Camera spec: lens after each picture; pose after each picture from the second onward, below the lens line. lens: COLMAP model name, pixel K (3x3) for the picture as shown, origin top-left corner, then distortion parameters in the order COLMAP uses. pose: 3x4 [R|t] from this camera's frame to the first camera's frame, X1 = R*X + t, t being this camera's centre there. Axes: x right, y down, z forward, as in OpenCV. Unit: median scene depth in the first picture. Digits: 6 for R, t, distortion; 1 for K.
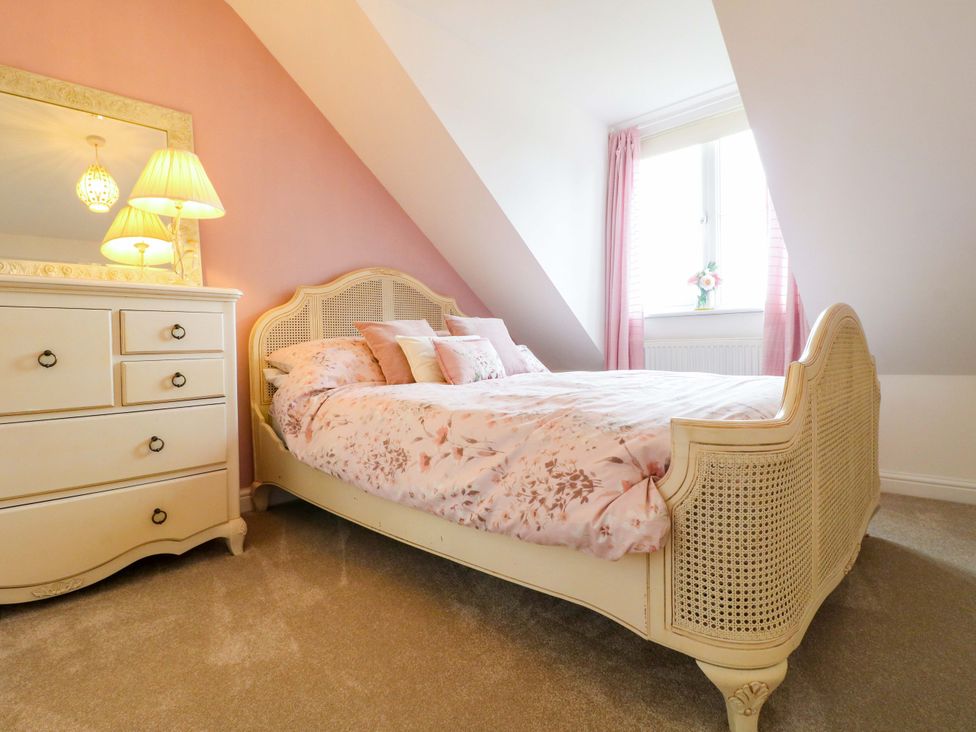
lens RADIAL K [[504.3, 0, 489.4], [0, 504.3, 363.6], [0, 0, 1]] dist [0.002294, -0.015219]
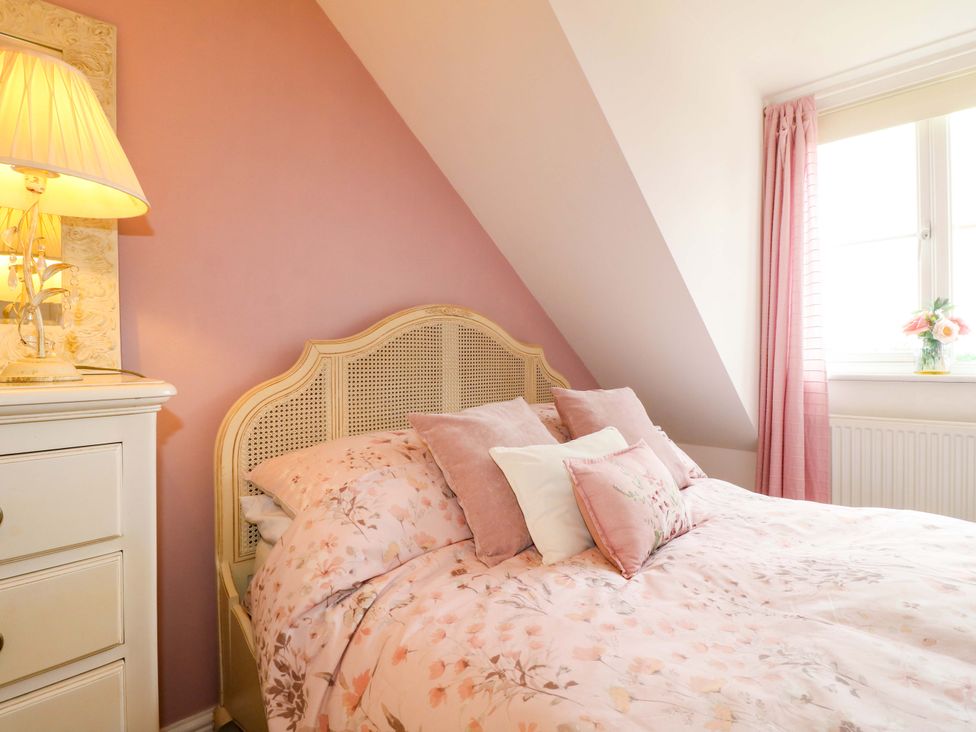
lens RADIAL K [[504.3, 0, 489.4], [0, 504.3, 363.6], [0, 0, 1]] dist [0.002294, -0.015219]
pose [[0.999695, 0.013829, -0.020437, -0.169187], [-0.014350, 0.999569, -0.025595, -0.122096], [0.020075, 0.025880, 0.999463, 0.455322]]
